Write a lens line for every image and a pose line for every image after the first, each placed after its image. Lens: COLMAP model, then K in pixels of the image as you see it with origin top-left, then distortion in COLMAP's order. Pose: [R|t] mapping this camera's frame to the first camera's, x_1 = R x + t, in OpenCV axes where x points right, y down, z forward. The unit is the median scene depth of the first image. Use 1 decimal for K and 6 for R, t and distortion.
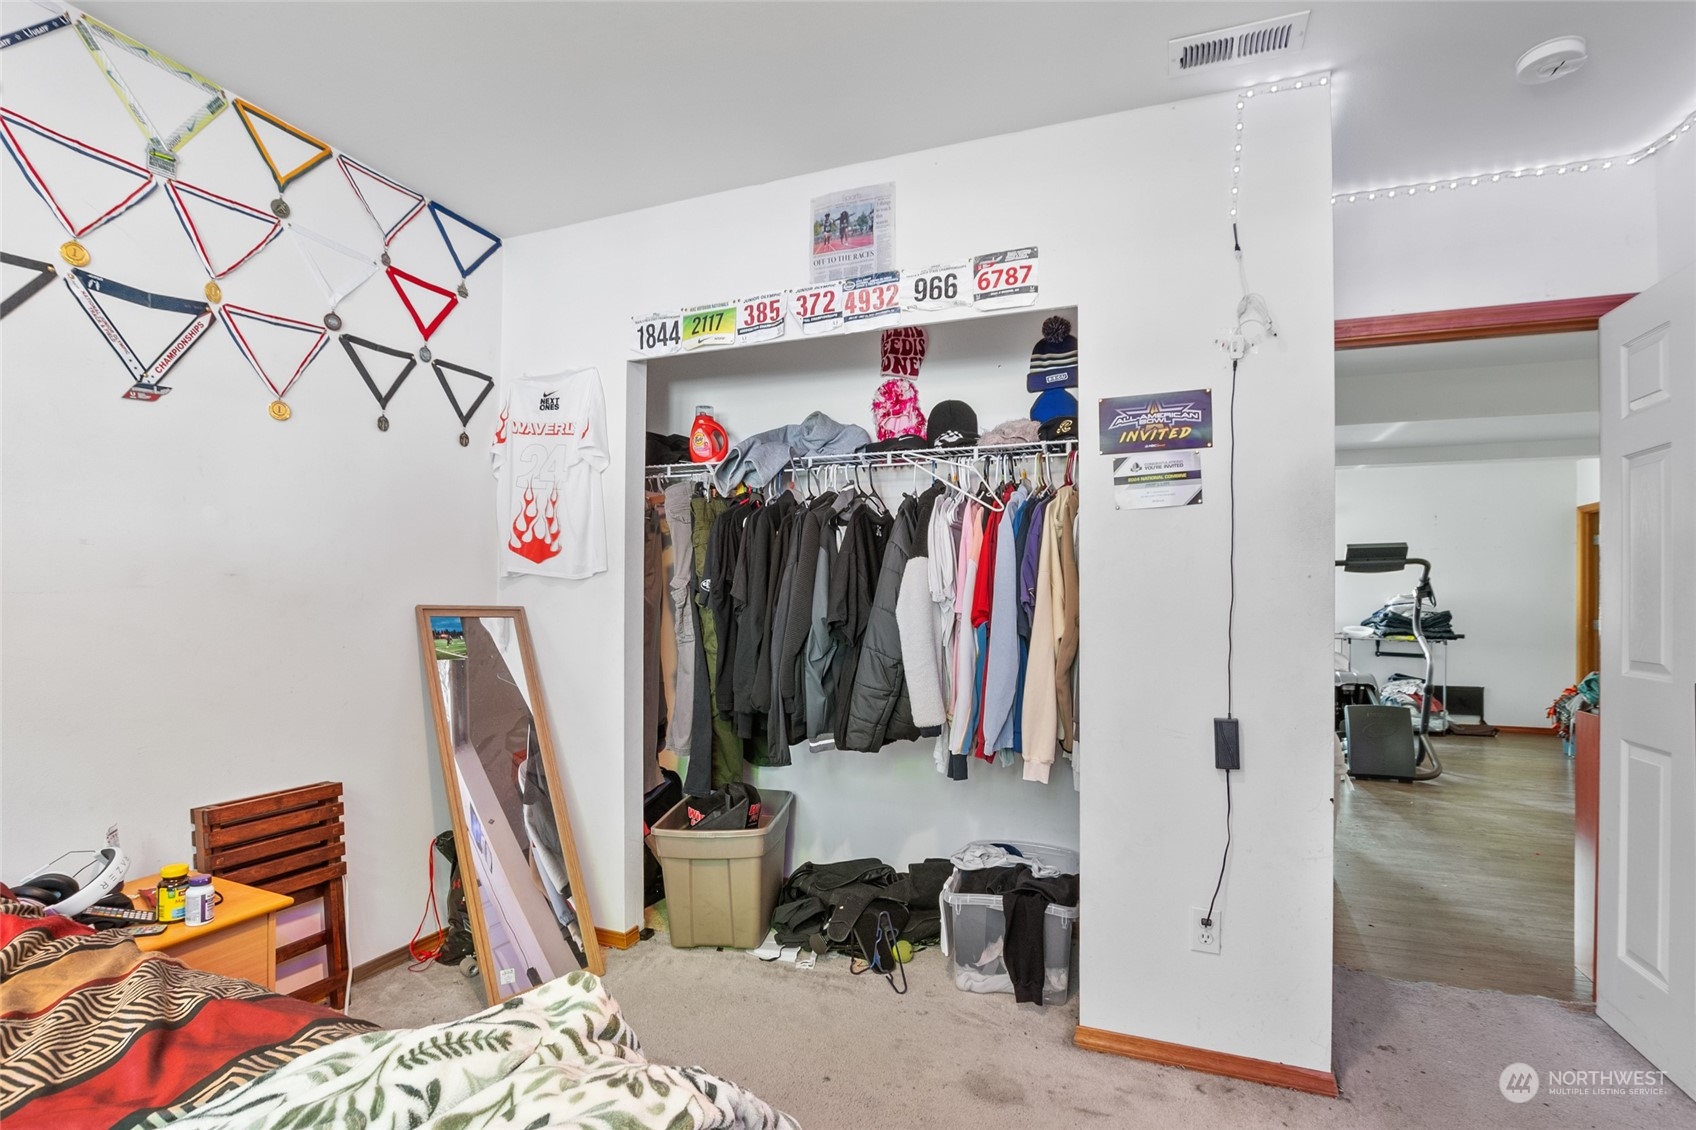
lens RADIAL K [[765.7, 0, 846.8], [0, 765.7, 580.7], [0, 0, 1]] dist [-0.022354, 0.000799]
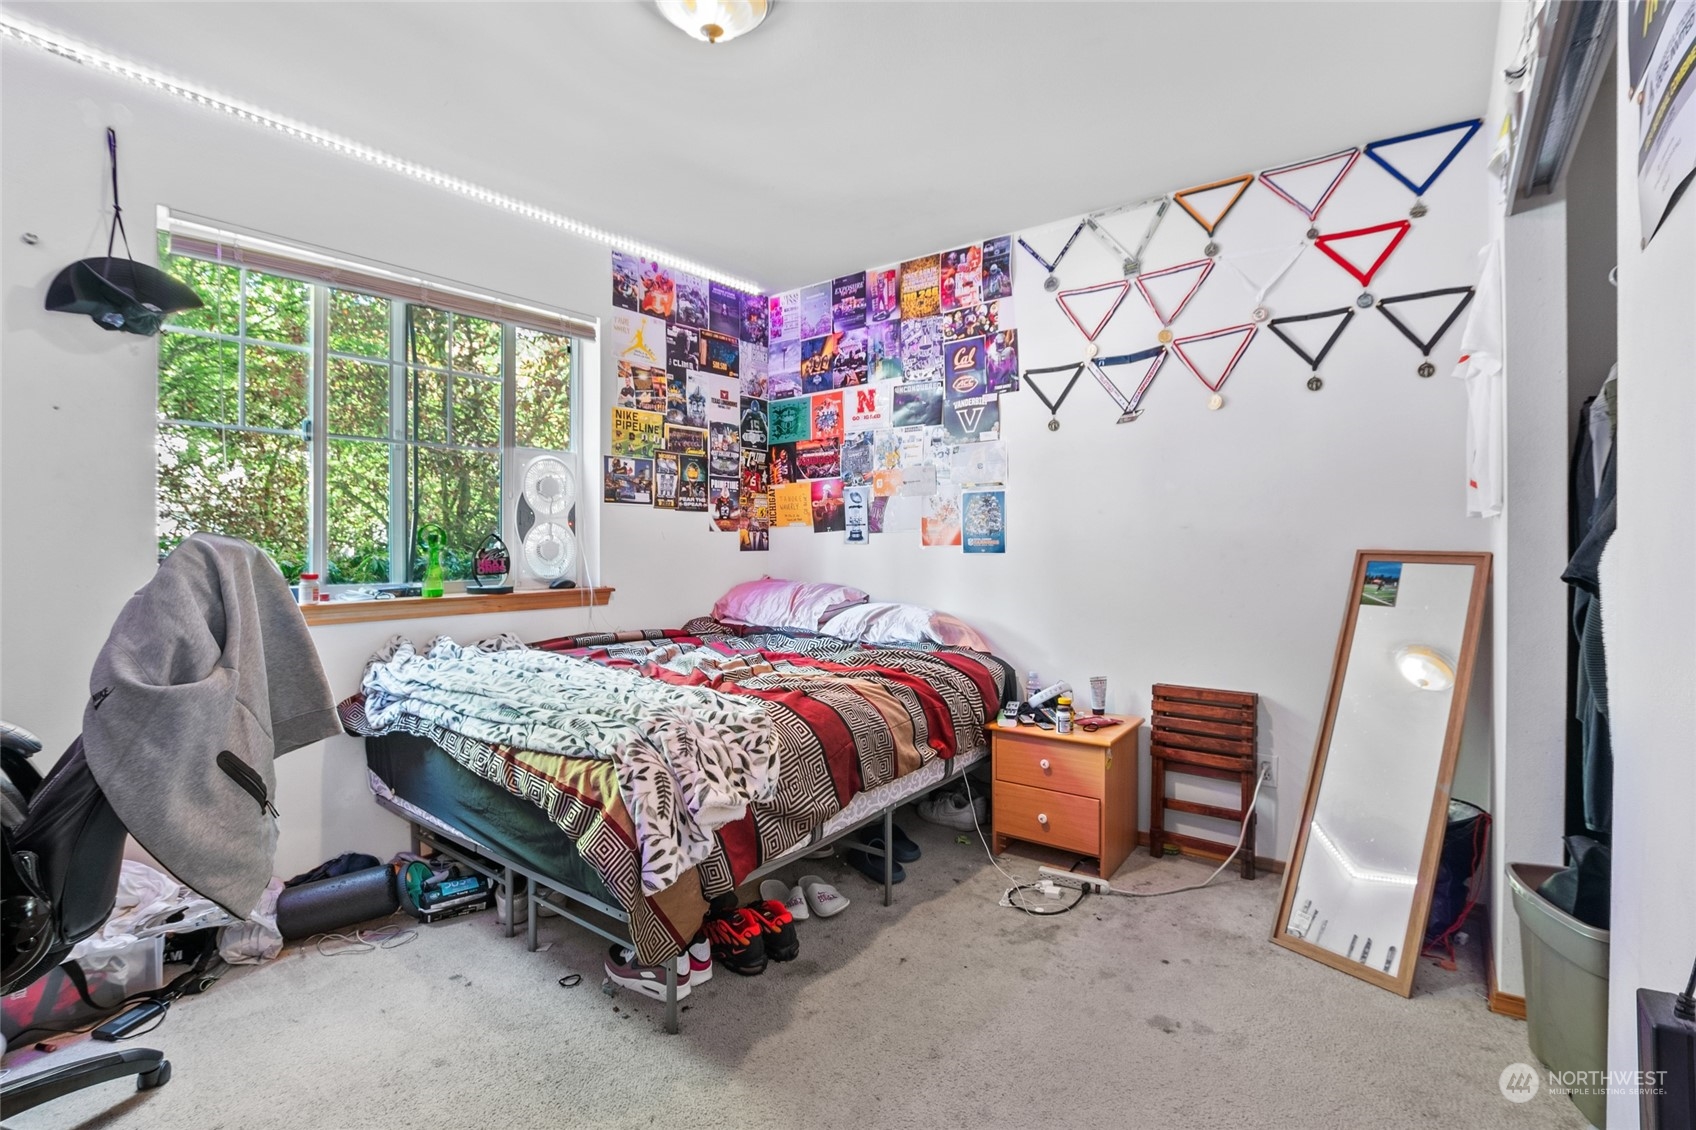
lens RADIAL K [[765.7, 0, 844.7], [0, 765.7, 557.6], [0, 0, 1]] dist [-0.022354, 0.000799]
pose [[-0.232003, -0.000560, -0.972715, 0.659778], [0.013277, 0.999905, -0.003743, 0.041535], [0.972625, -0.013783, -0.231973, 0.636922]]
